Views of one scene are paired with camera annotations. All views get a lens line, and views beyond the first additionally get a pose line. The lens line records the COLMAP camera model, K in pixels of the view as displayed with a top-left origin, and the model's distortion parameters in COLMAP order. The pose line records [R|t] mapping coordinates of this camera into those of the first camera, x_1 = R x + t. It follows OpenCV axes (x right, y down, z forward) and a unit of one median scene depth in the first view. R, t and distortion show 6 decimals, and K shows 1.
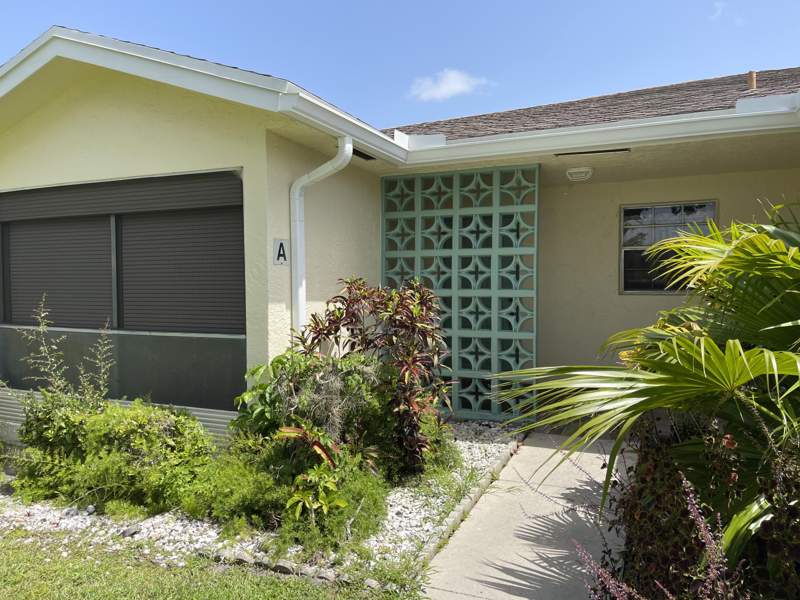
lens RADIAL K [[590.0, 0, 400.0], [0, 590.0, 300.0], [0, 0, 1]] dist [0.010752, -0.001096]
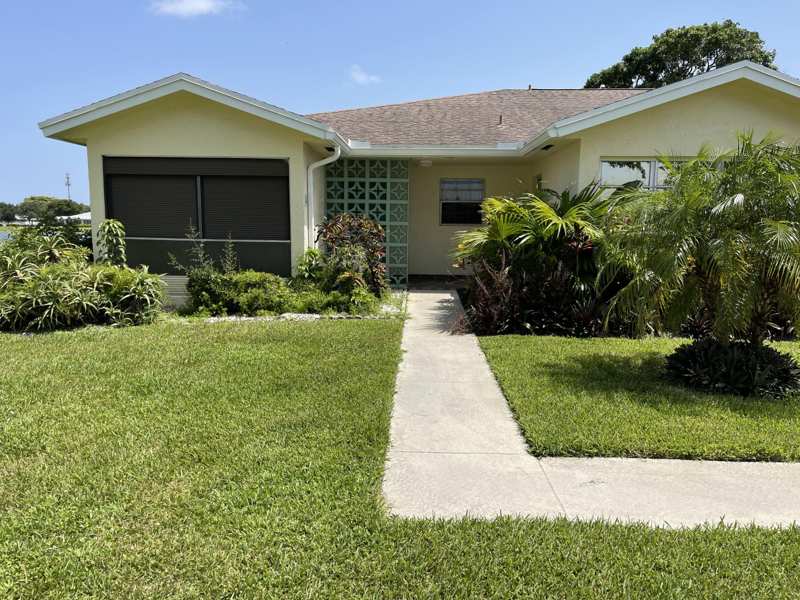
lens RADIAL K [[590.0, 0, 400.0], [0, 590.0, 300.0], [0, 0, 1]] dist [0.010752, -0.001096]
pose [[0.926930, -0.031836, 0.373882, -0.688328], [-0.006589, 0.994860, 0.101049, 0.055998], [-0.375177, -0.096129, 0.921955, -1.074672]]
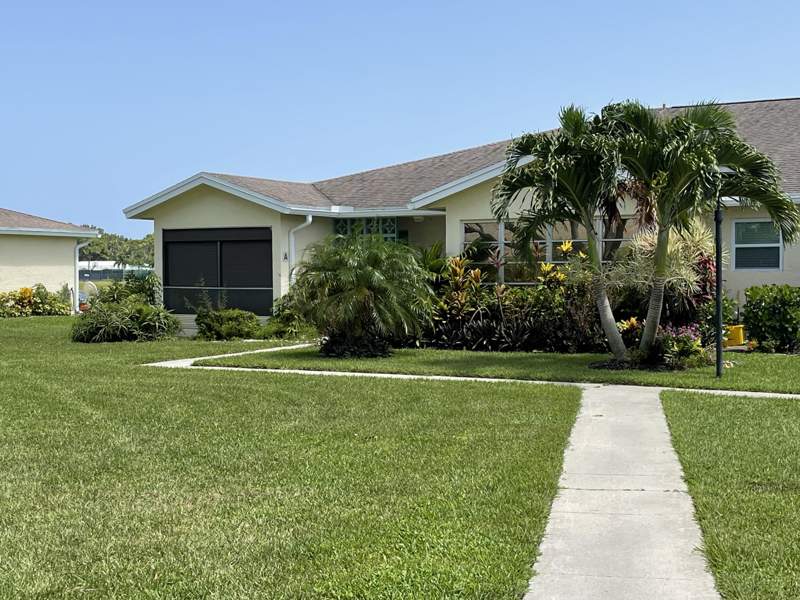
lens RADIAL K [[1242.7, 0, 400.0], [0, 1242.7, 300.0], [0, 0, 1]] dist [0.131875, 0.036201]
pose [[0.993264, 0.001127, -0.115866, 0.982912], [-0.001326, 0.999998, -0.001641, 0.124787], [0.115864, 0.001783, 0.993263, -4.615751]]
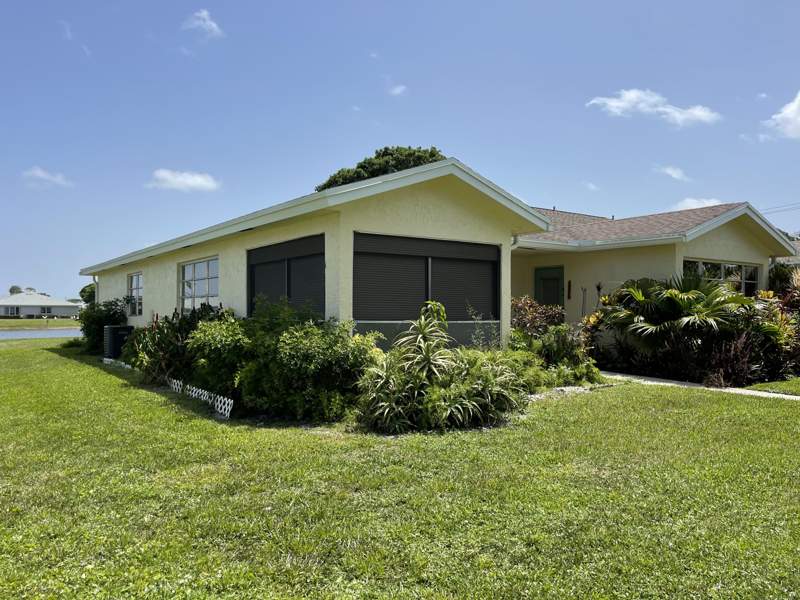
lens RADIAL K [[590.0, 0, 400.0], [0, 590.0, 300.0], [0, 0, 1]] dist [0.010752, -0.001096]
pose [[0.508700, 0.018088, 0.860754, -2.312903], [0.020555, 0.999239, -0.033146, 0.045835], [-0.860699, 0.034554, 0.507941, 0.222879]]
